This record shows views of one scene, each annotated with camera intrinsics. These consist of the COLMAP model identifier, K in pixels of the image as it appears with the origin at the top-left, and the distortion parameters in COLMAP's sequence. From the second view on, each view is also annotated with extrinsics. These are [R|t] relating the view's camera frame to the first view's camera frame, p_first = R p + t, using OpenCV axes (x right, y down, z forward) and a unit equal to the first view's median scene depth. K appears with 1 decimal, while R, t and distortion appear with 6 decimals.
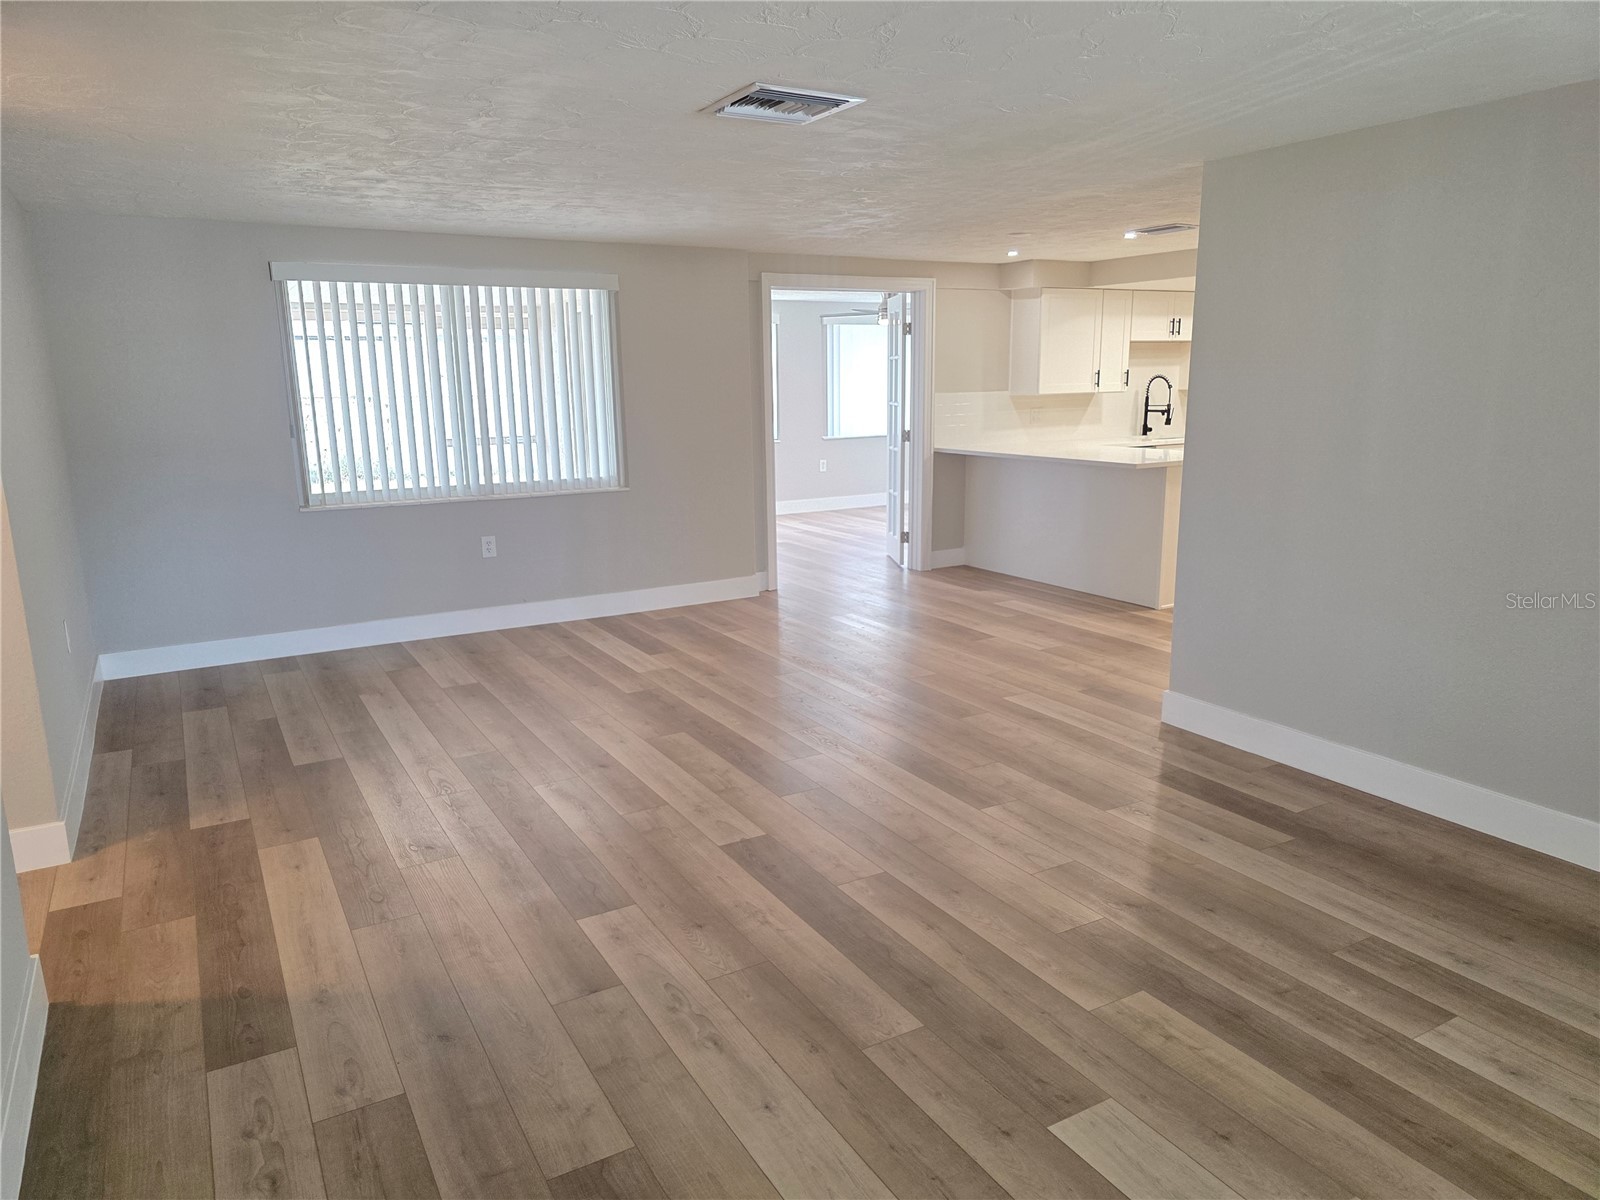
lens RADIAL K [[1088.3, 0, 800.0], [0, 1088.3, 600.0], [0, 0, 1]] dist [0.047485, -0.041911]
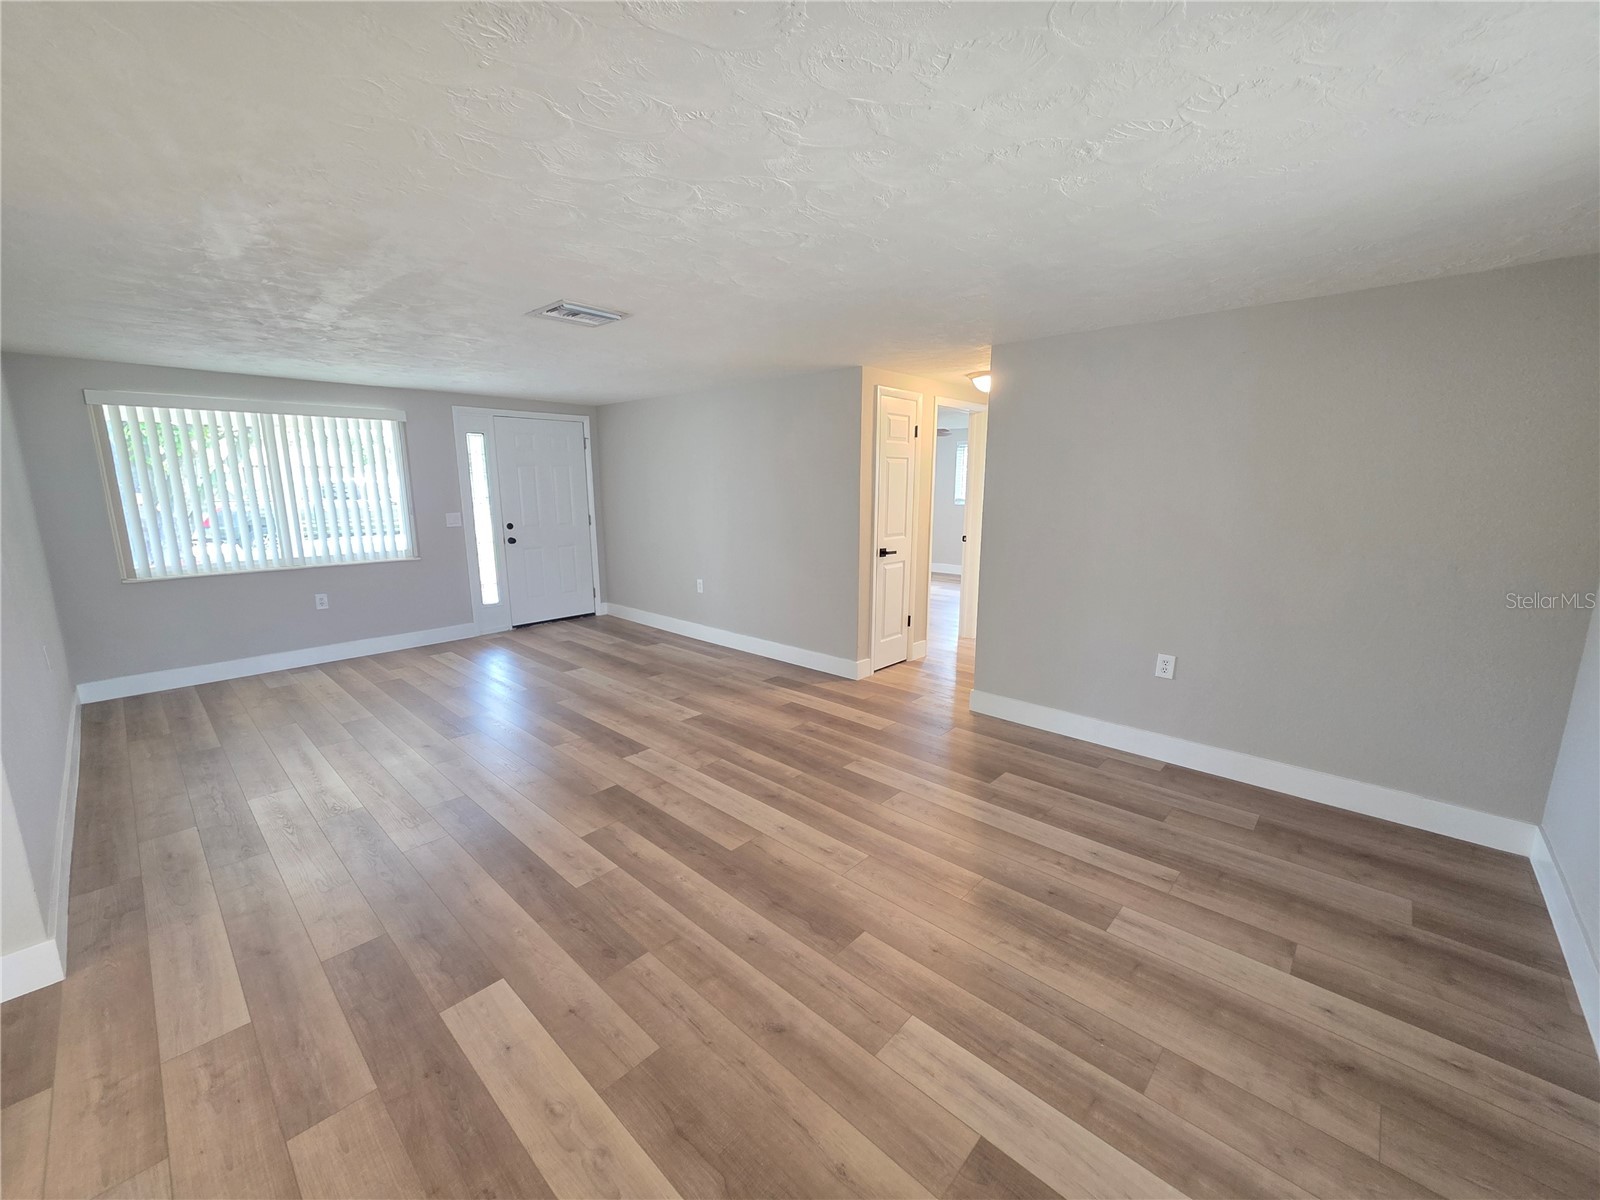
lens RADIAL K [[643.1, 0, 790.5], [0, 643.1, 600.0], [0, 0, 1]] dist [0.000450, 0.000070]
pose [[-0.959081, 0.065555, -0.275440, -0.017876], [-0.045149, 0.924969, 0.377351, -0.312452], [0.279510, 0.374346, -0.884160, 1.515855]]
